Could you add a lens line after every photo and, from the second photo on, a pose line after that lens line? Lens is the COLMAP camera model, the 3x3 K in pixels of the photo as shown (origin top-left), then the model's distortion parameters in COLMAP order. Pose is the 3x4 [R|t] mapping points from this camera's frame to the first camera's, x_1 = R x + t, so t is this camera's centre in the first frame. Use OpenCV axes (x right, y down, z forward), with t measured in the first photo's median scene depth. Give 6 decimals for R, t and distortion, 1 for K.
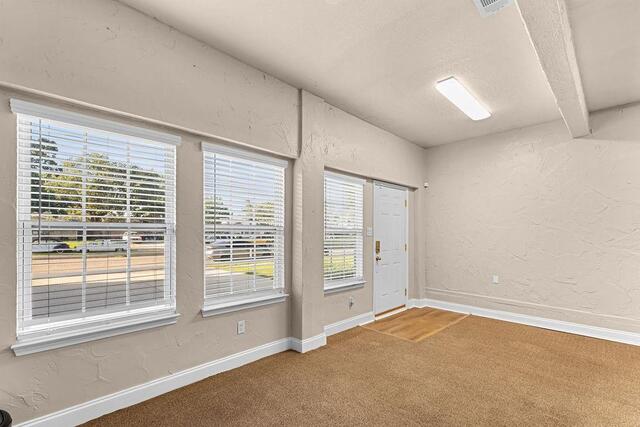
lens RADIAL K [[277.1, 0, 322.1], [0, 277.1, 231.5], [0, 0, 1]] dist [0.001648, 0.000150]
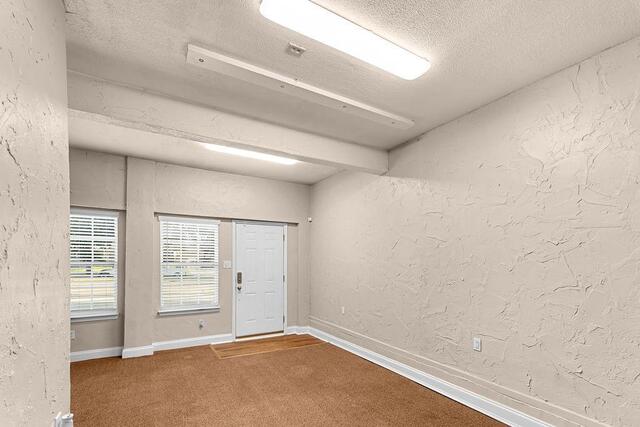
lens RADIAL K [[288.2, 0, 319.3], [0, 288.2, 260.2], [0, 0, 1]] dist [0.000498, 0.000066]
pose [[0.974659, -0.000352, -0.223698, 0.840762], [0.002088, 0.999970, 0.007522, -0.026676], [0.223688, -0.007798, 0.974630, -0.089938]]
